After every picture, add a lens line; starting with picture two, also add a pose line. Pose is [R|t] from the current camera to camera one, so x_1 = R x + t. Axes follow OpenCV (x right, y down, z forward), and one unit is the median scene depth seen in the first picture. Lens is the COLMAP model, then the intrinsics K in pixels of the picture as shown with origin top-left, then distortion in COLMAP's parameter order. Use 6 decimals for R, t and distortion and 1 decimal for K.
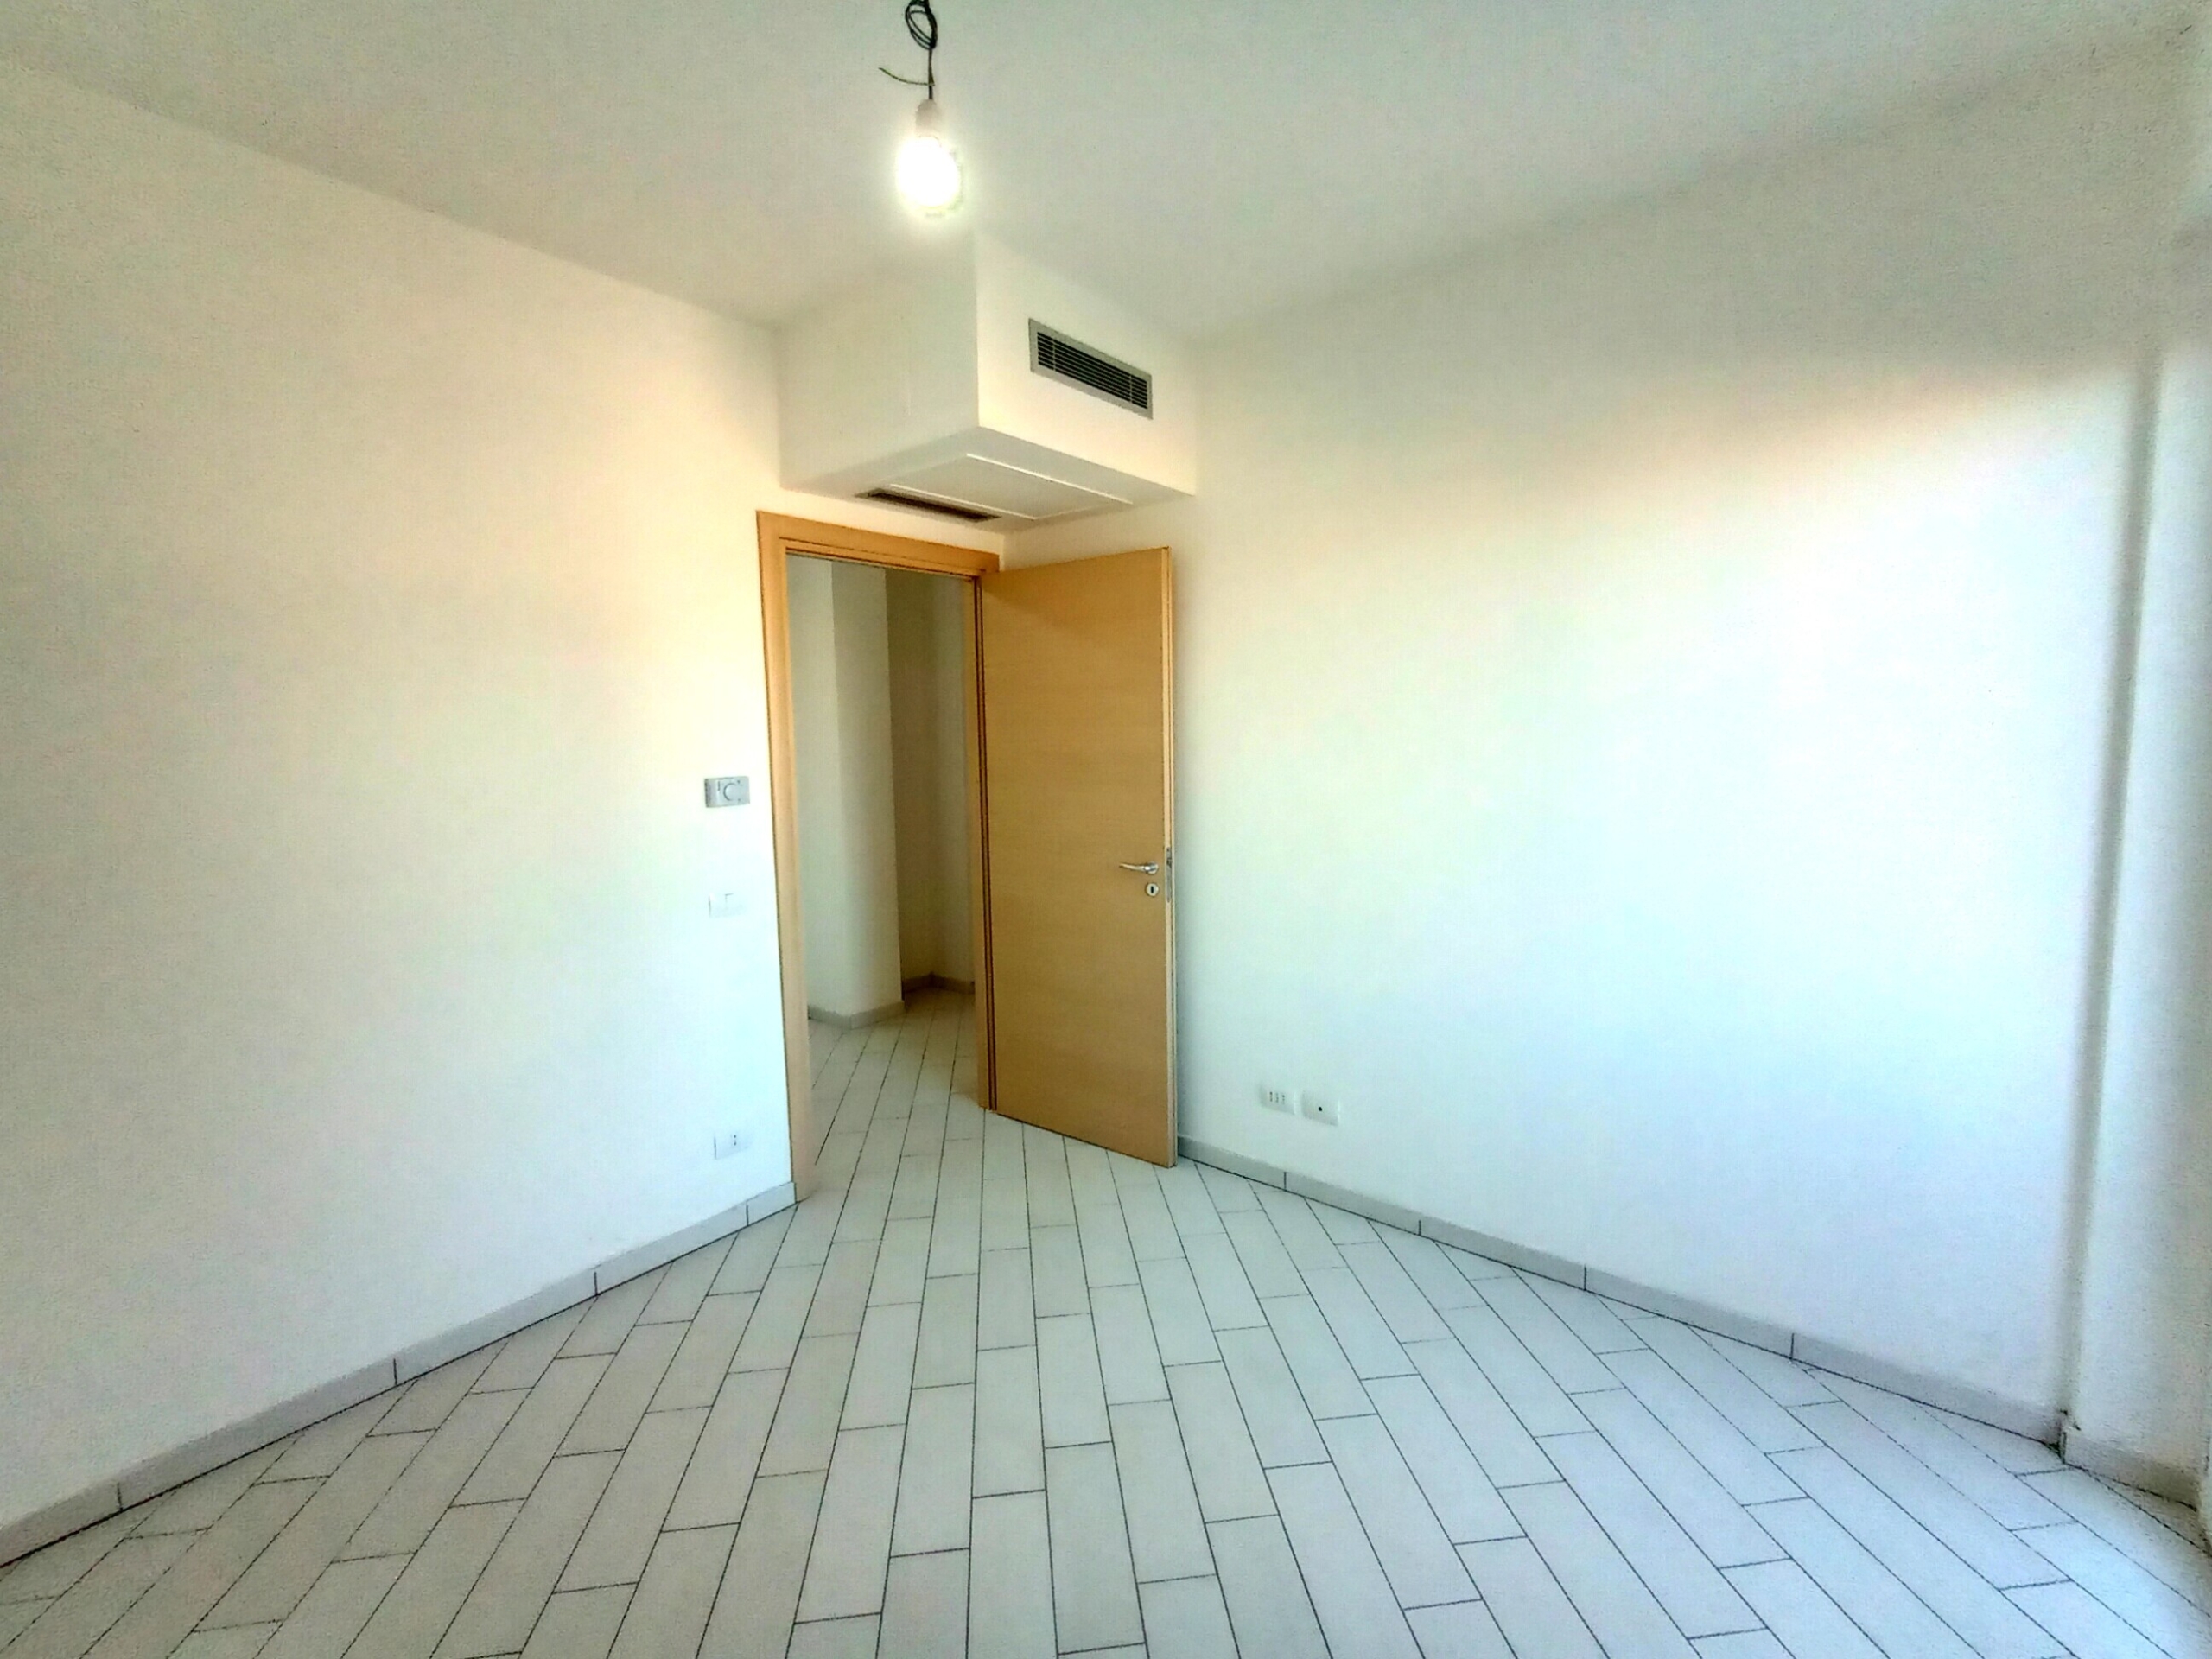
lens RADIAL K [[929.5, 0, 1100.4], [0, 929.5, 812.9], [0, 0, 1]] dist [0.001160, 0.000750]
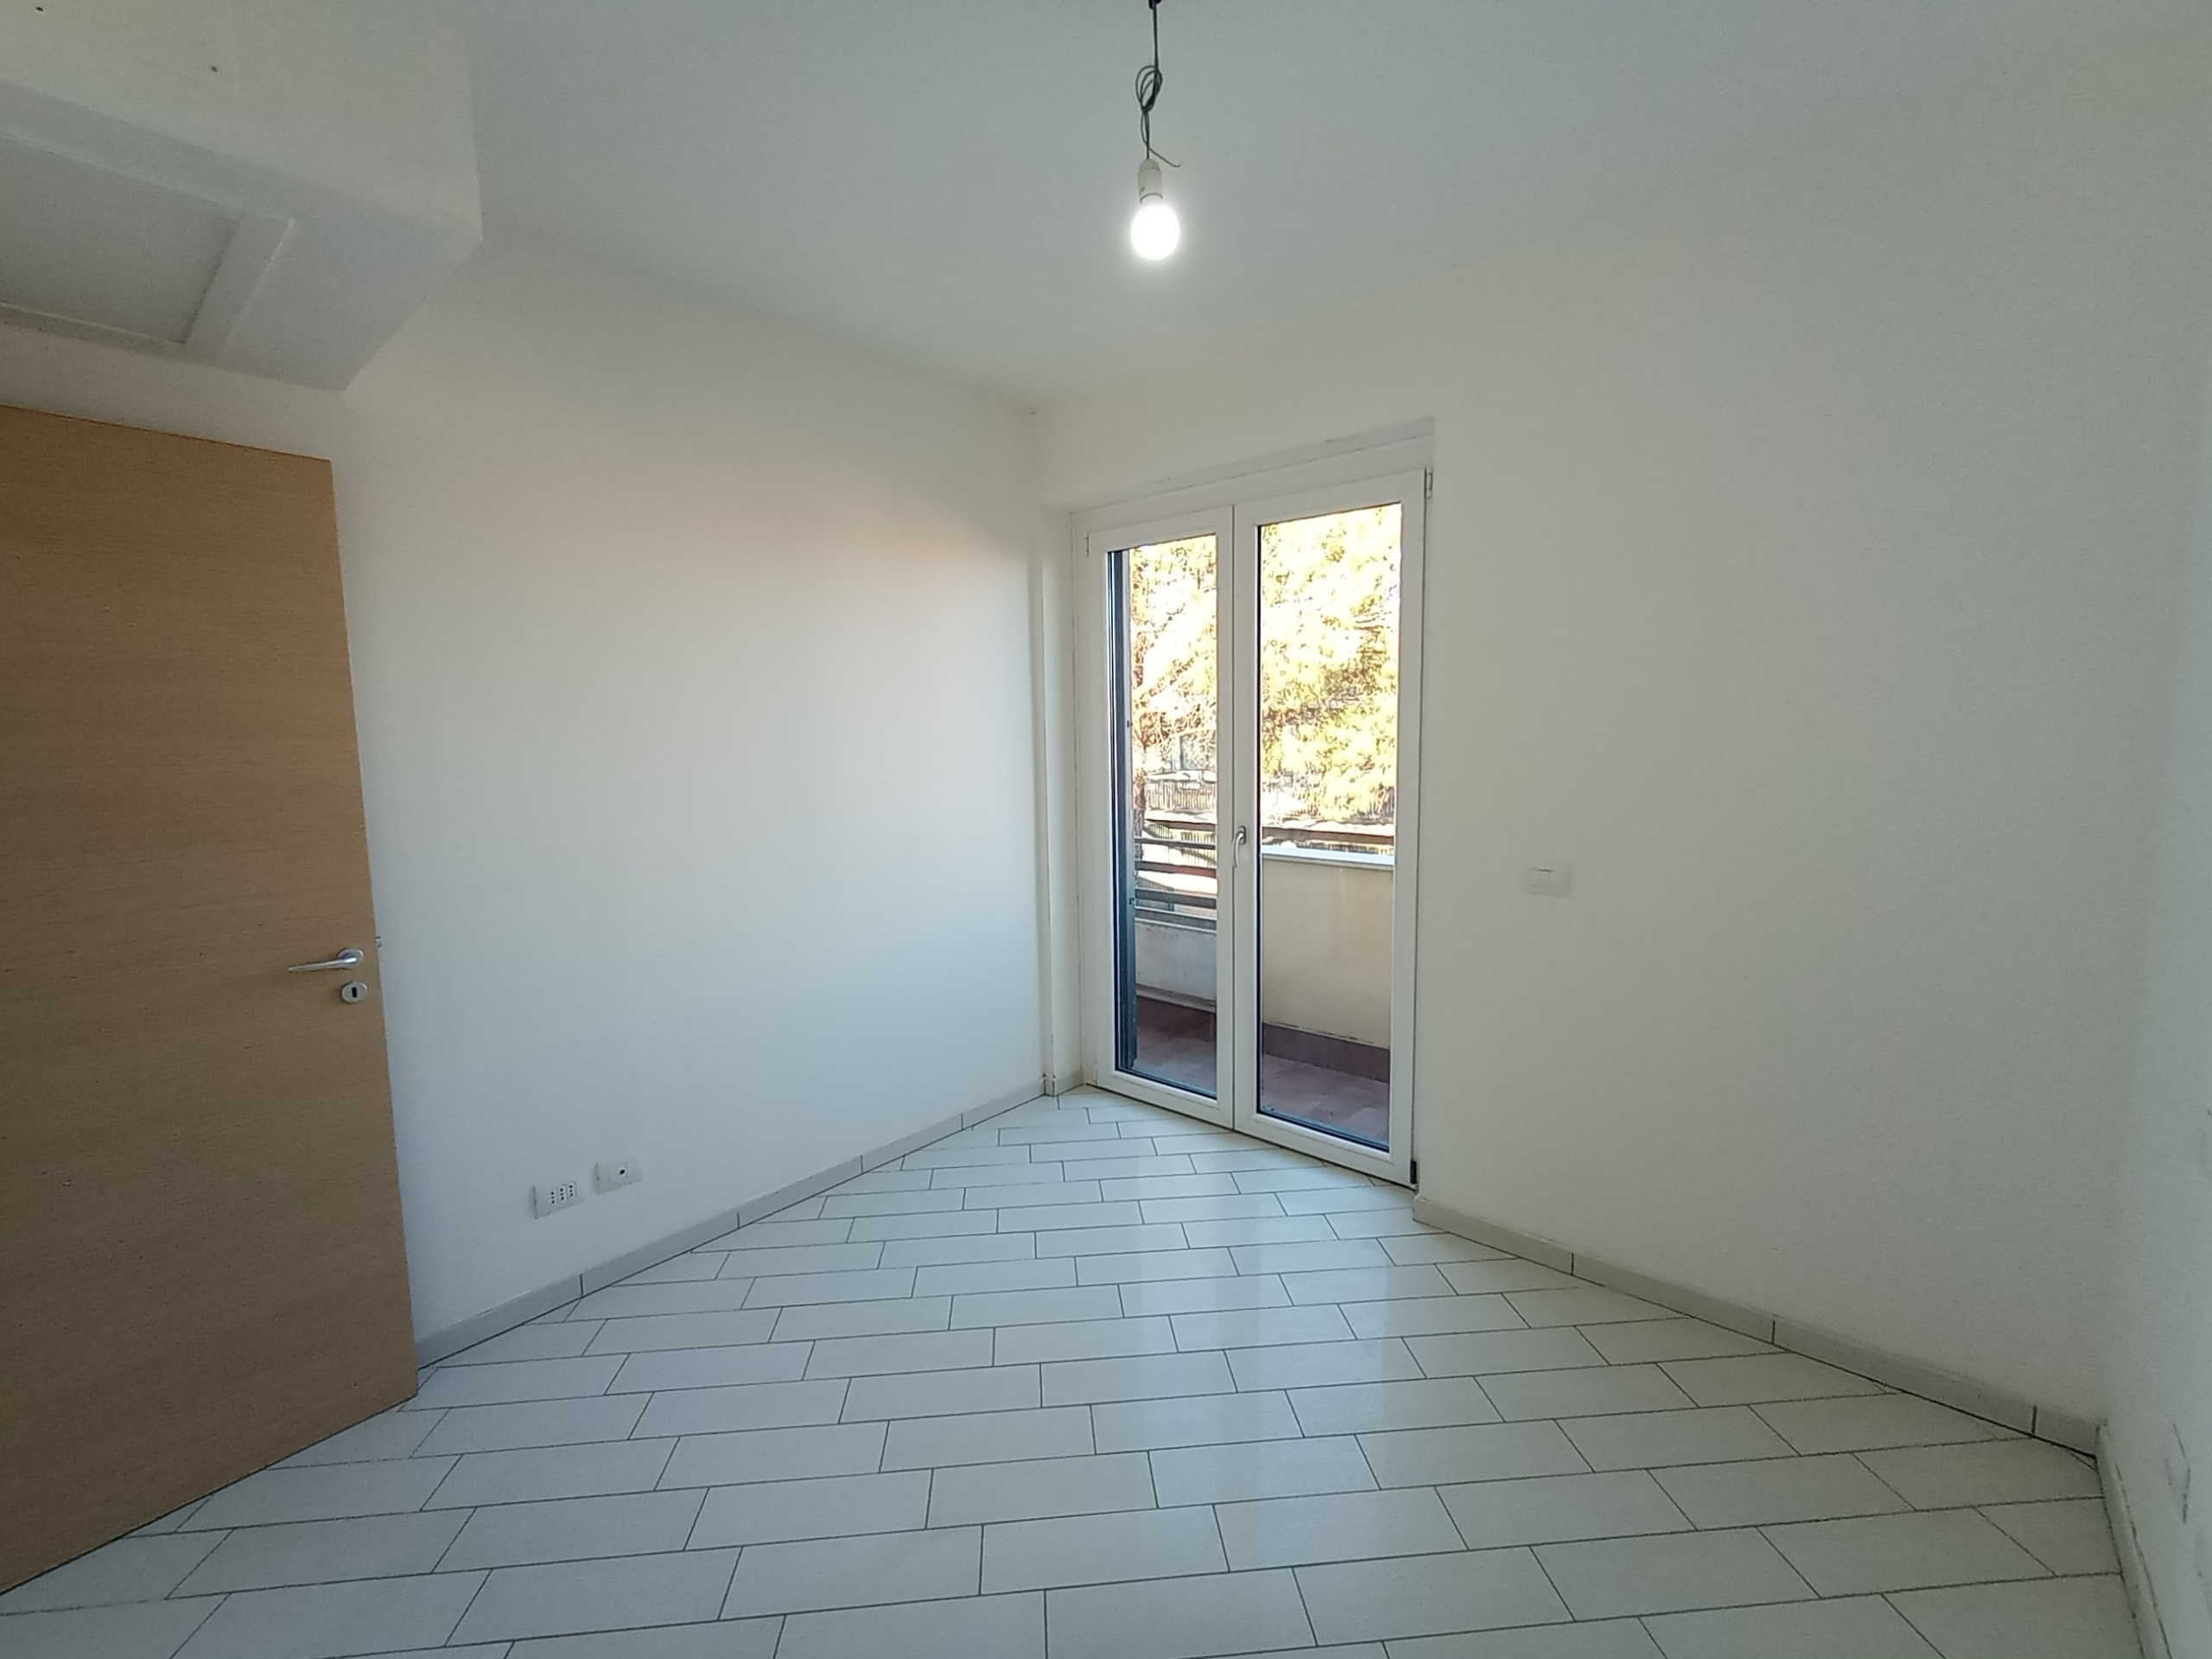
lens RADIAL K [[932.3, 0, 1105.5], [0, 932.3, 820.4], [0, 0, 1]] dist [0.004121, -0.001309]
pose [[0.029900, -0.085753, 0.995868, -0.662020], [0.104267, 0.991145, 0.082215, -0.039716], [-0.994100, 0.101378, 0.038577, 0.529291]]
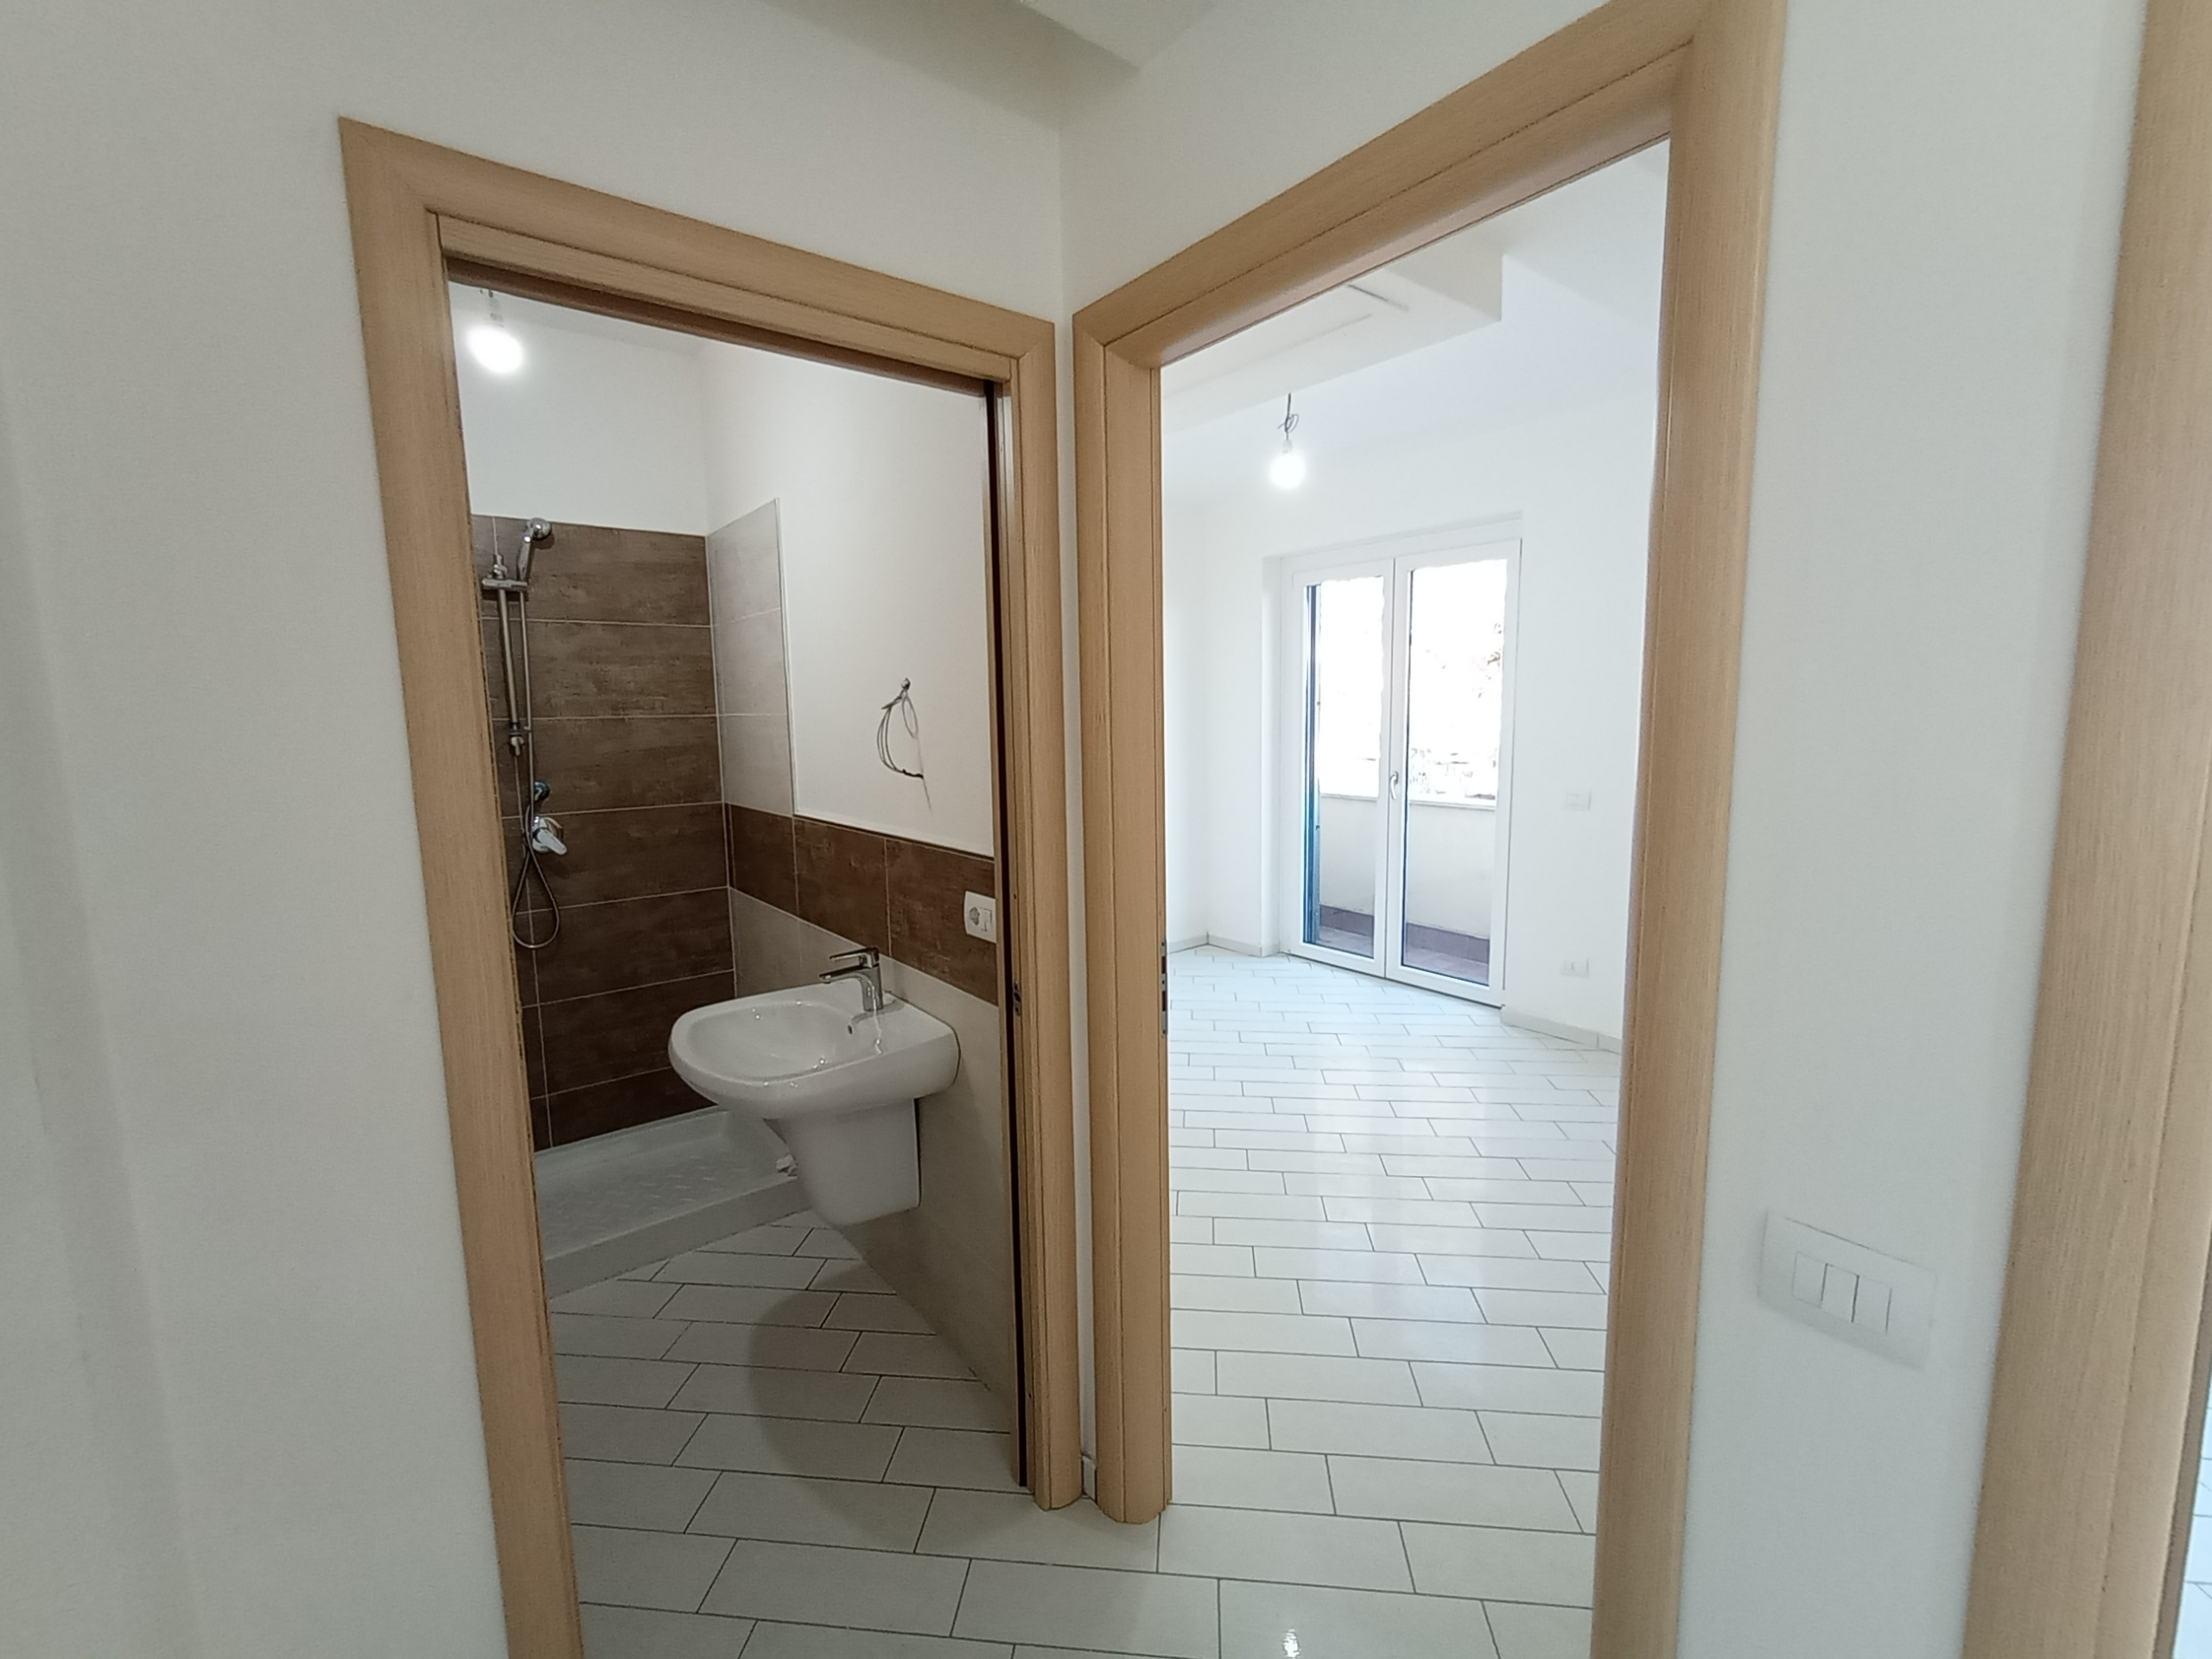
lens RADIAL K [[932.3, 0, 1093.4], [0, 932.3, 810.7], [0, 0, 1]] dist [0.004121, -0.001309]
pose [[0.216098, -0.096272, 0.971614, -1.370332], [0.099580, 0.992111, 0.076155, -0.037769], [-0.971280, 0.080296, 0.223980, 0.572780]]
